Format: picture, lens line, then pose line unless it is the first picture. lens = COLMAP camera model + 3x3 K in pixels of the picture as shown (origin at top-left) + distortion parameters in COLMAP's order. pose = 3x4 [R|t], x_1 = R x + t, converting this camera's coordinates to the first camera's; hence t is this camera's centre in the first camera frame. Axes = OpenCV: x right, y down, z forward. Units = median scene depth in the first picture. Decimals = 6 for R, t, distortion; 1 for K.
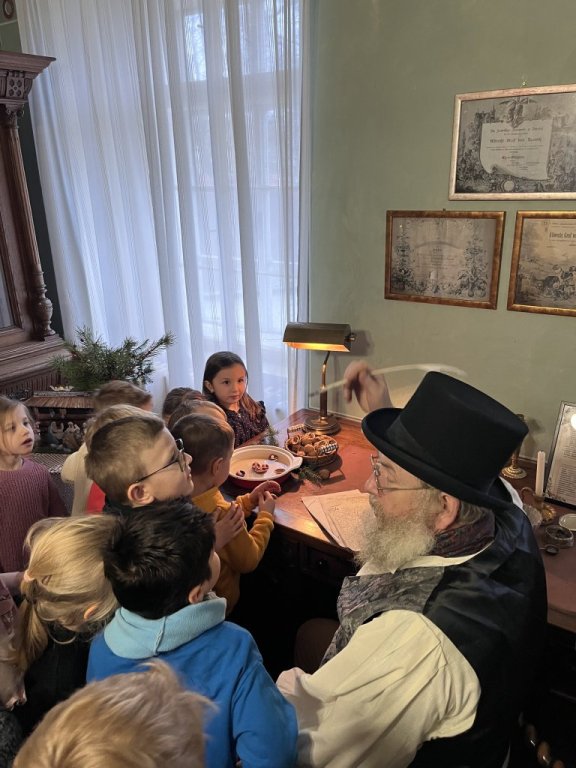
lens RADIAL K [[577.5, 0, 289.3], [0, 577.5, 396.7], [0, 0, 1]] dist [0.046704, -0.077425]
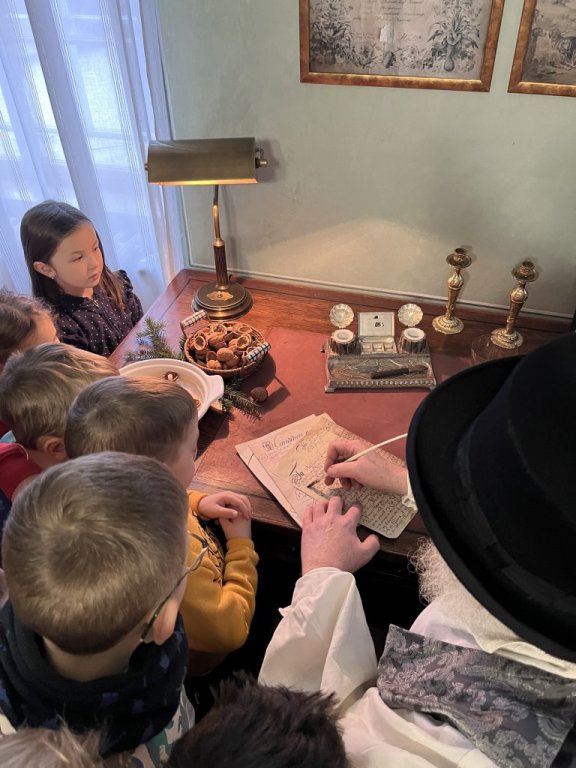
lens RADIAL K [[577.5, 0, 287.0], [0, 577.5, 386.8], [0, 0, 1]] dist [0.046704, -0.077425]
pose [[0.951593, -0.200764, 0.232734, -0.058654], [0.108735, 0.928124, 0.356039, -0.101441], [-0.287486, -0.313497, 0.905026, 0.394601]]
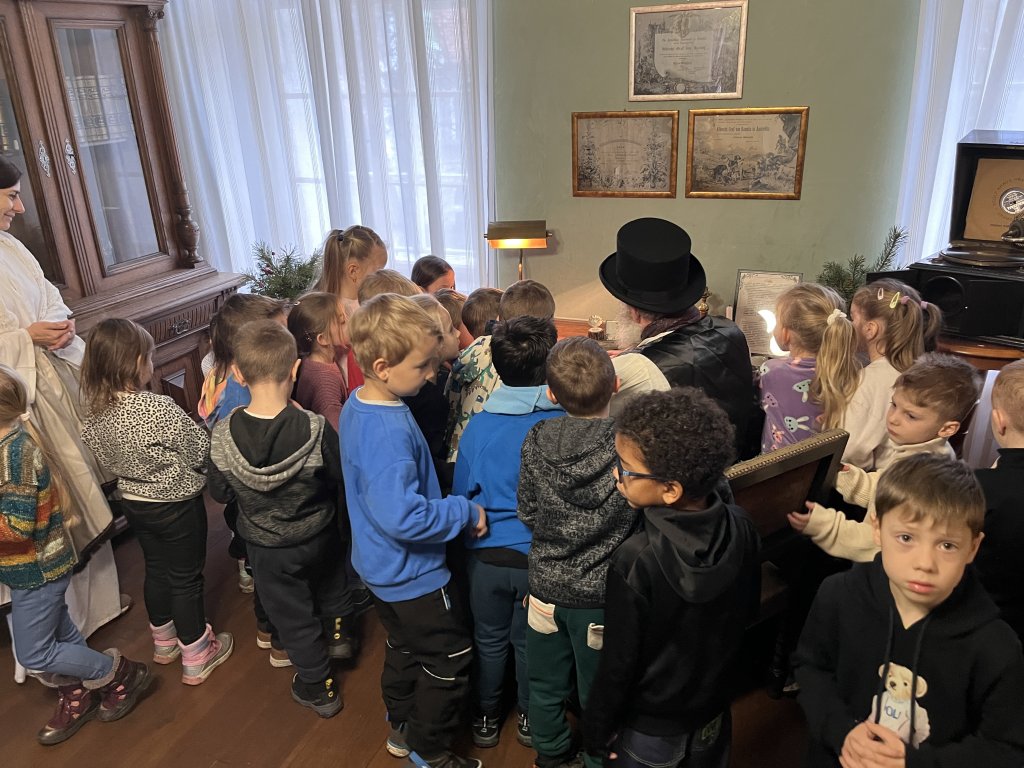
lens RADIAL K [[770.0, 0, 515.7], [0, 770.0, 388.4], [0, 0, 1]] dist [0.046704, -0.077425]
pose [[0.972711, -0.093031, 0.212554, -0.300712], [0.090829, 0.995663, 0.020125, 0.159584], [-0.213505, -0.000270, 0.976942, -0.404875]]
